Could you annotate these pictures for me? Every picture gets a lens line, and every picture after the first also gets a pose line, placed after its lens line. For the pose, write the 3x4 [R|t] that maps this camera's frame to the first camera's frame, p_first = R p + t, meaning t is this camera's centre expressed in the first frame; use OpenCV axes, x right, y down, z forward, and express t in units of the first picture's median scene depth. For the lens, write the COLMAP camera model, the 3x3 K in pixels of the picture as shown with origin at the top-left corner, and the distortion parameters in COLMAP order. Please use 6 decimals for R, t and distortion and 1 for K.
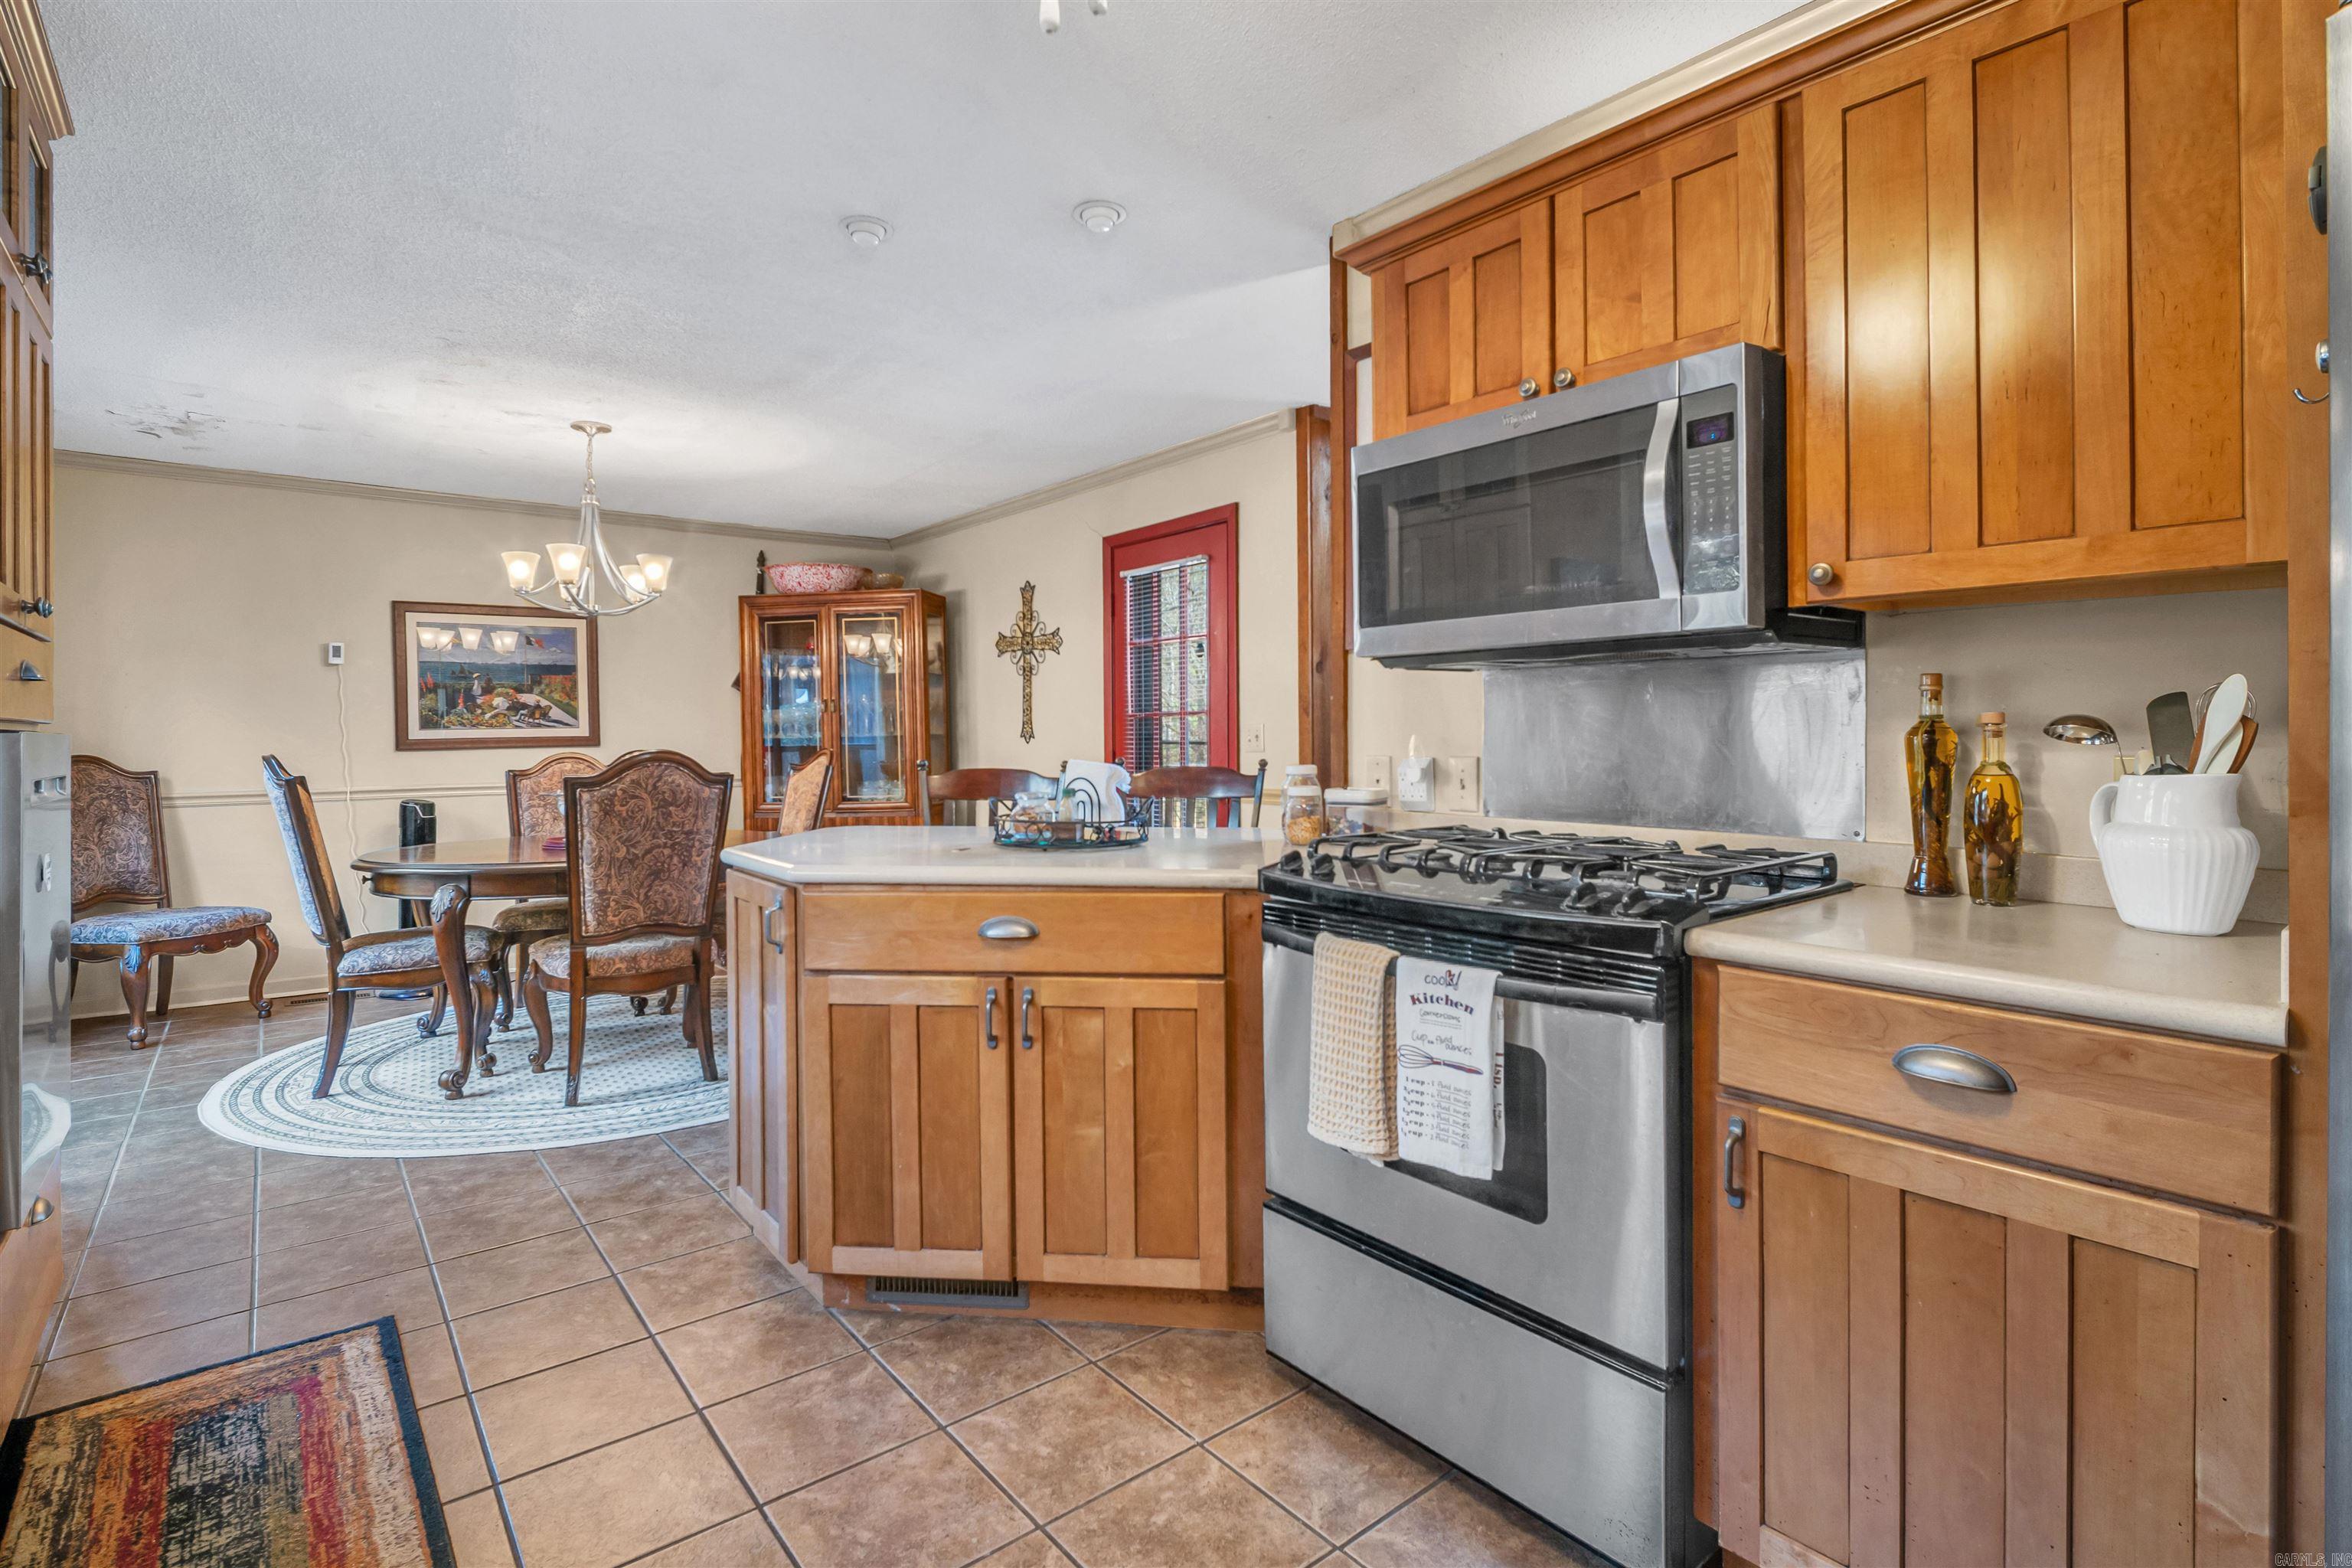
lens RADIAL K [[1104.4, 0, 1162.0], [0, 1104.4, 731.0], [0, 0, 1]] dist [-0.003054, -0.003343]
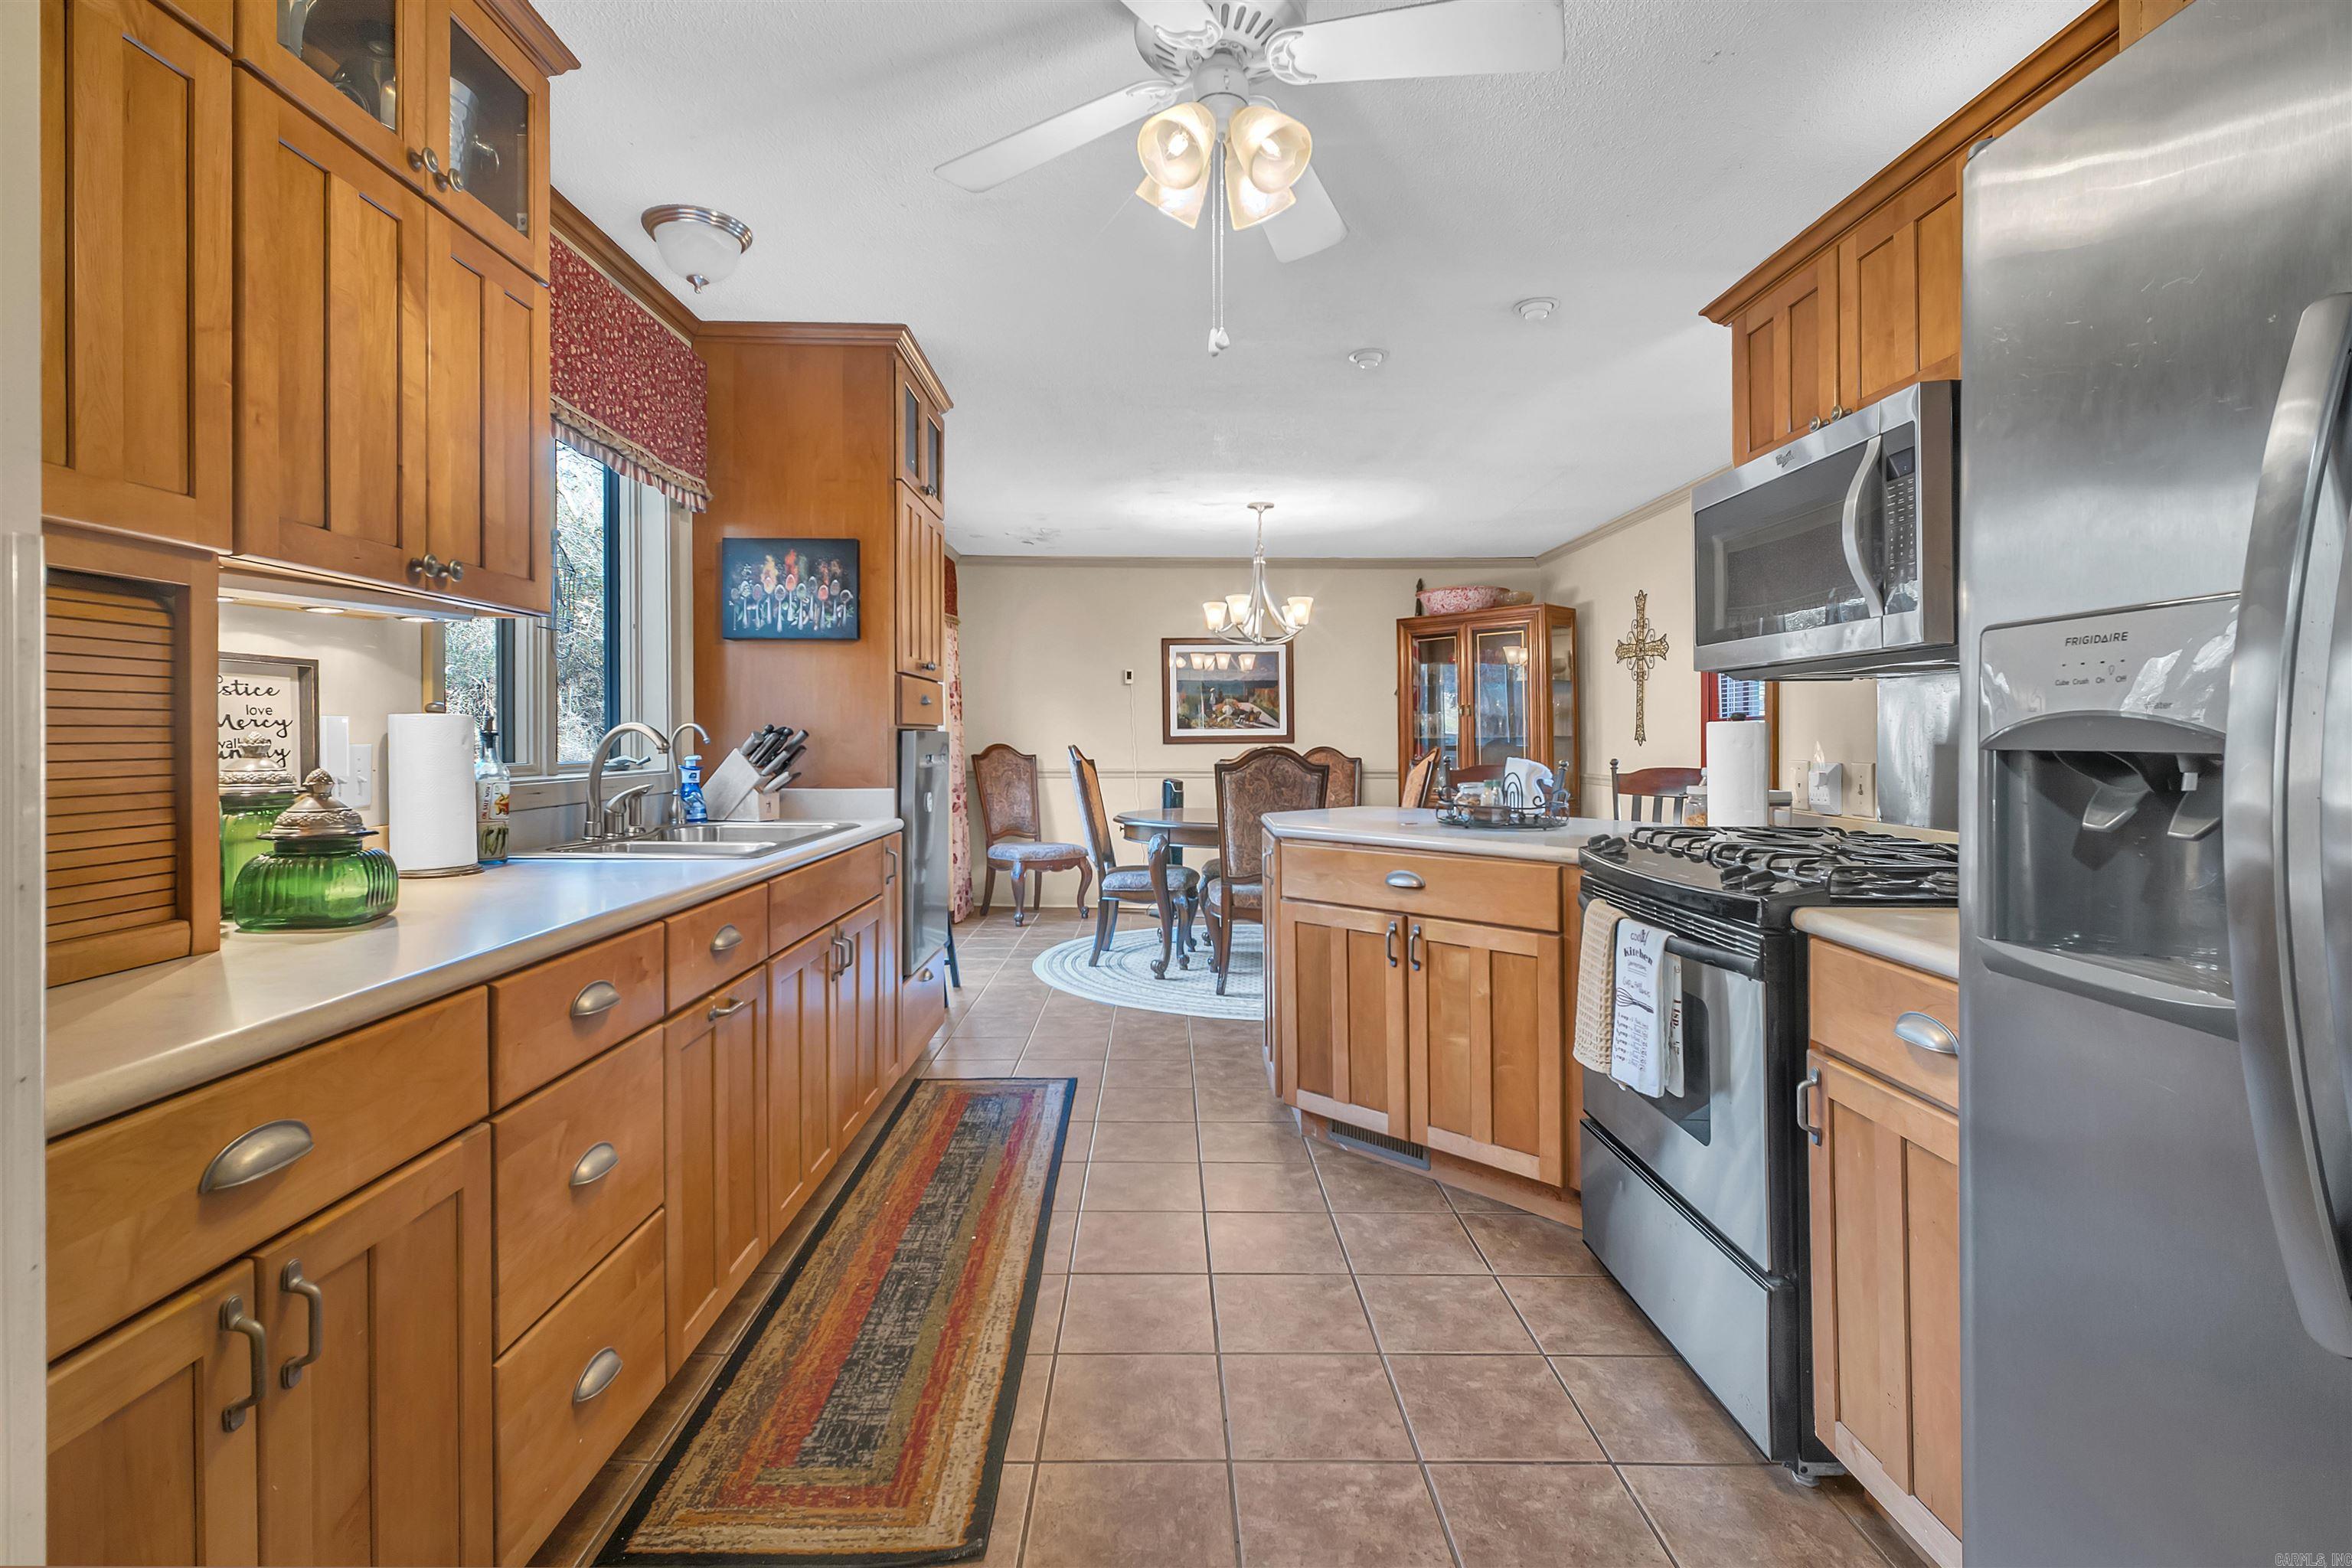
lens RADIAL K [[1085.9, 0, 1176.0], [0, 1085.9, 737.3], [0, 0, 1]] dist [-0.000383, -0.008226]
pose [[0.785531, 0.010643, -0.618731, 0.360267], [-0.007430, 0.999942, 0.007768, -0.003174], [0.618778, -0.001505, 0.785564, -0.171769]]
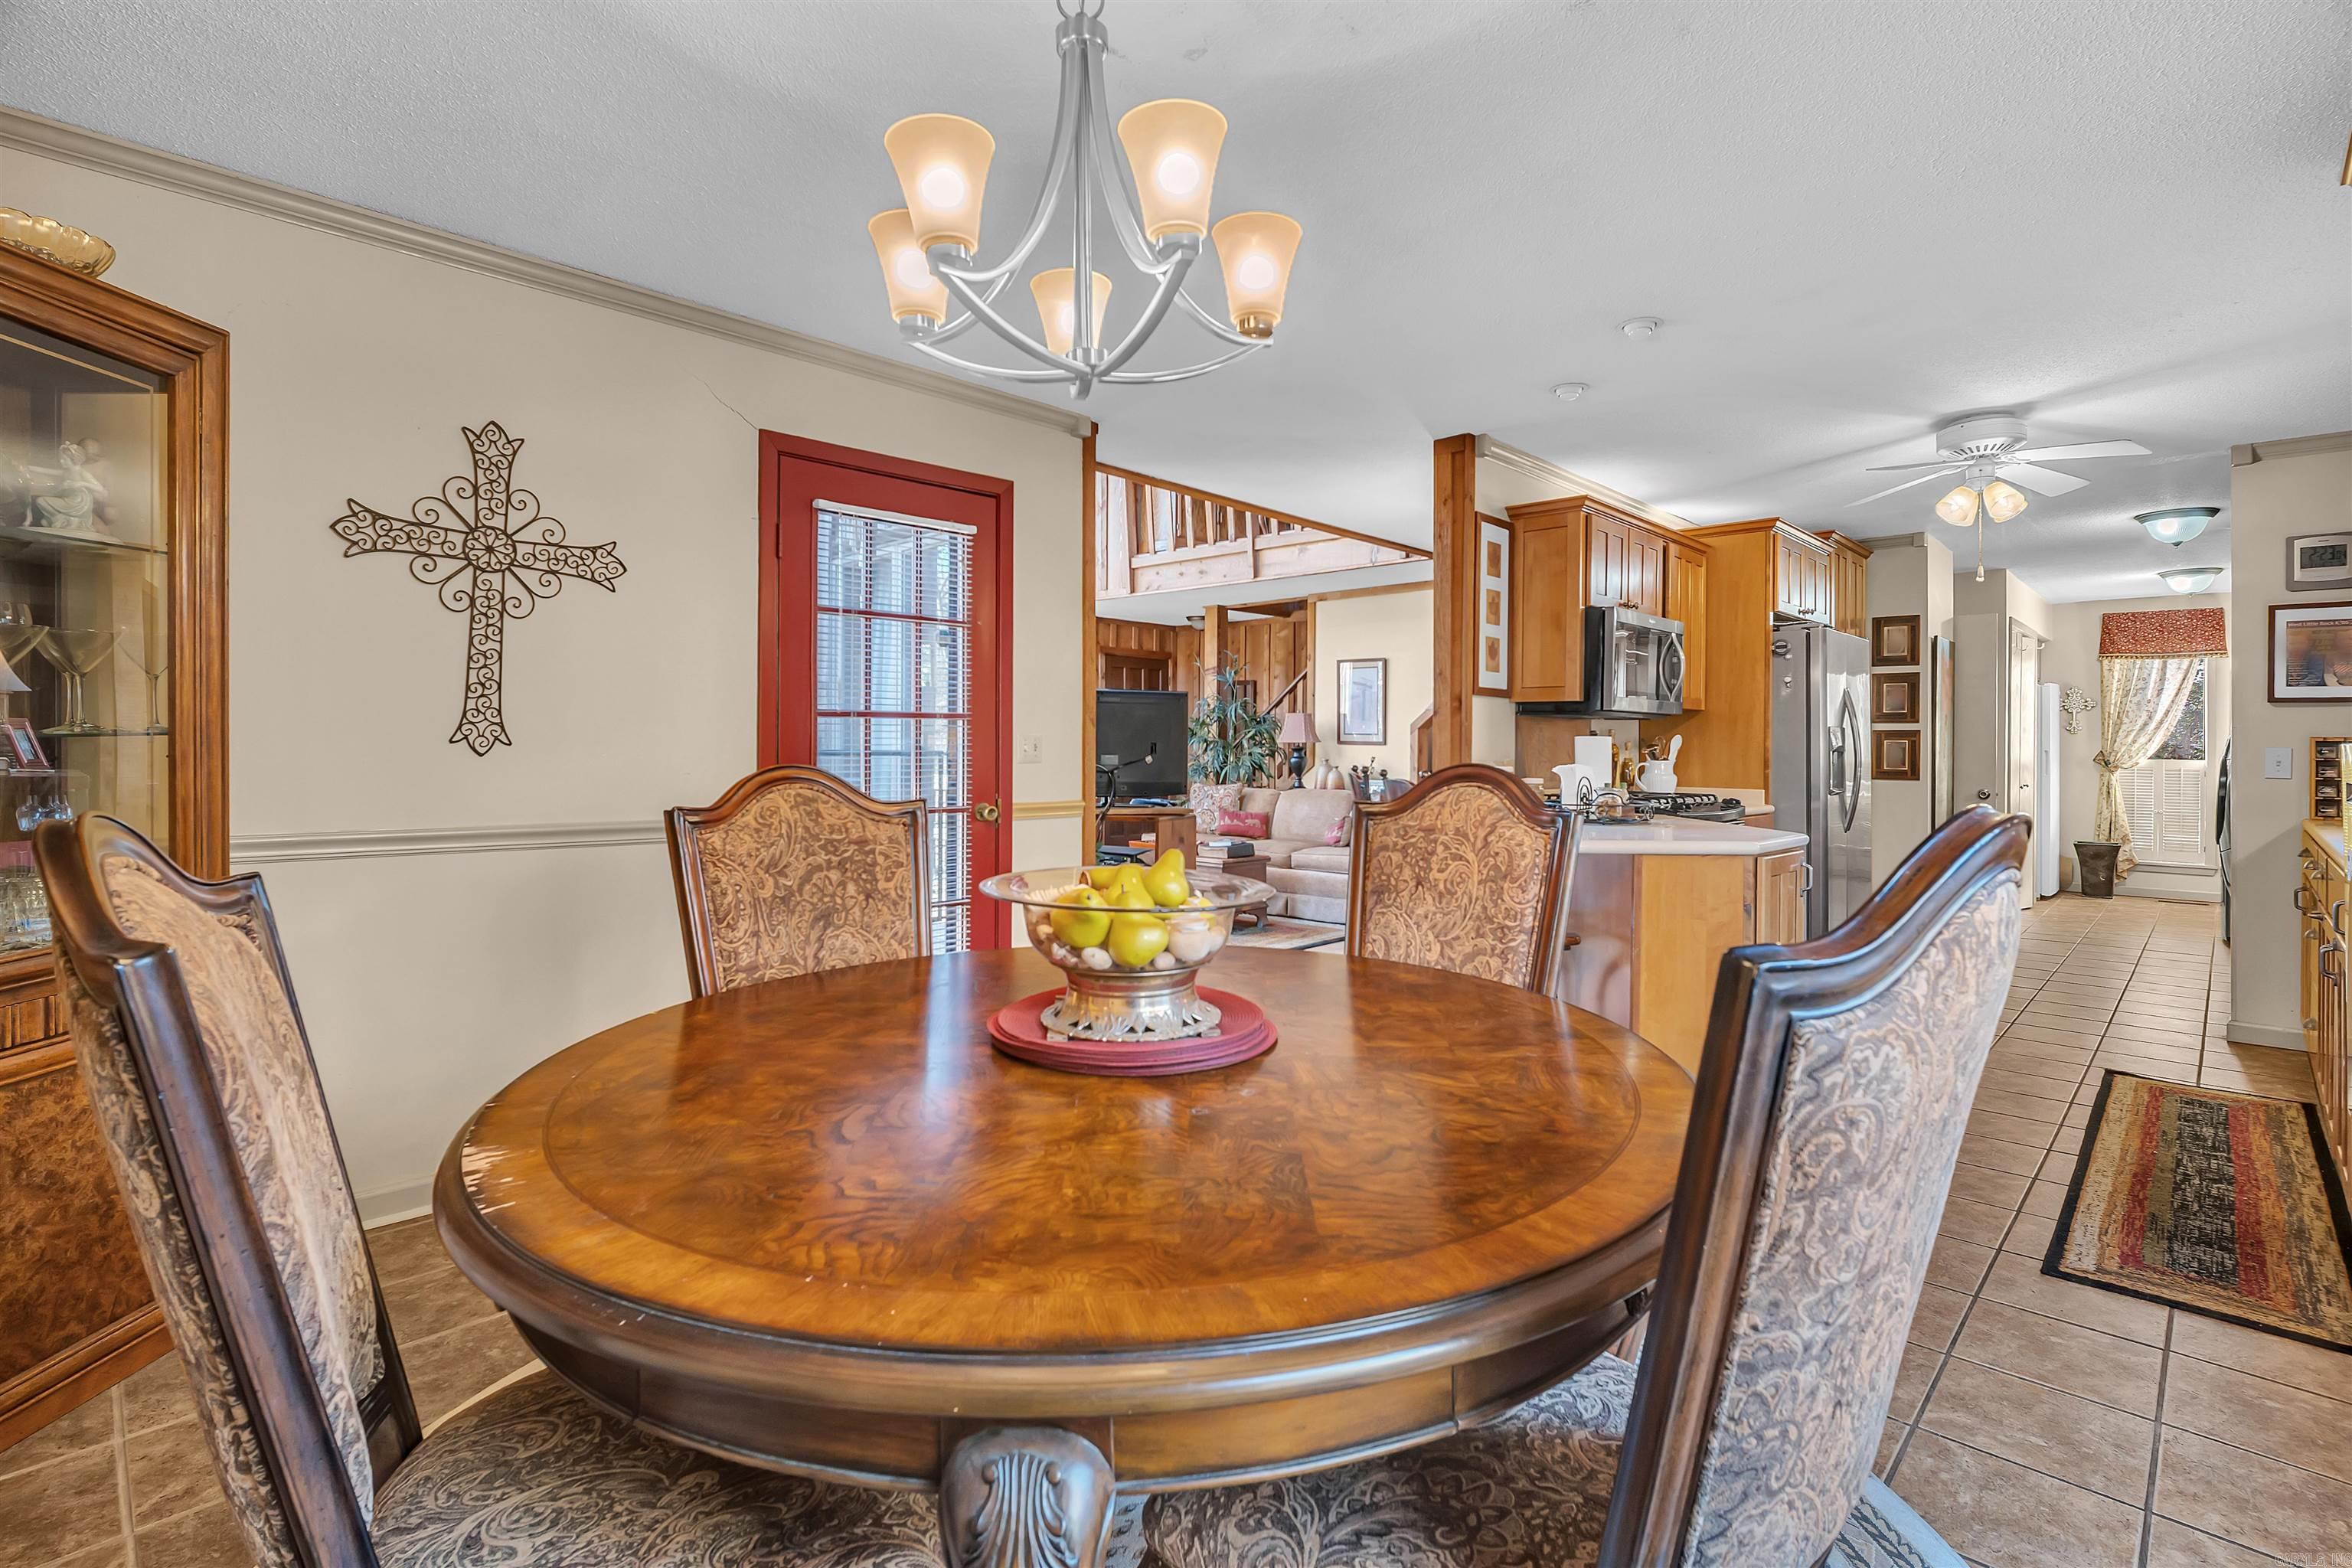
lens RADIAL K [[1073.2, 0, 1188.0], [0, 1073.2, 733.6], [0, 0, 1]] dist [-0.014020, -0.001473]
pose [[-0.113105, 0.015763, 0.993458, -1.354312], [-0.010359, 0.999801, -0.017043, 0.014609], [-0.993529, -0.012219, -0.112919, 1.607220]]
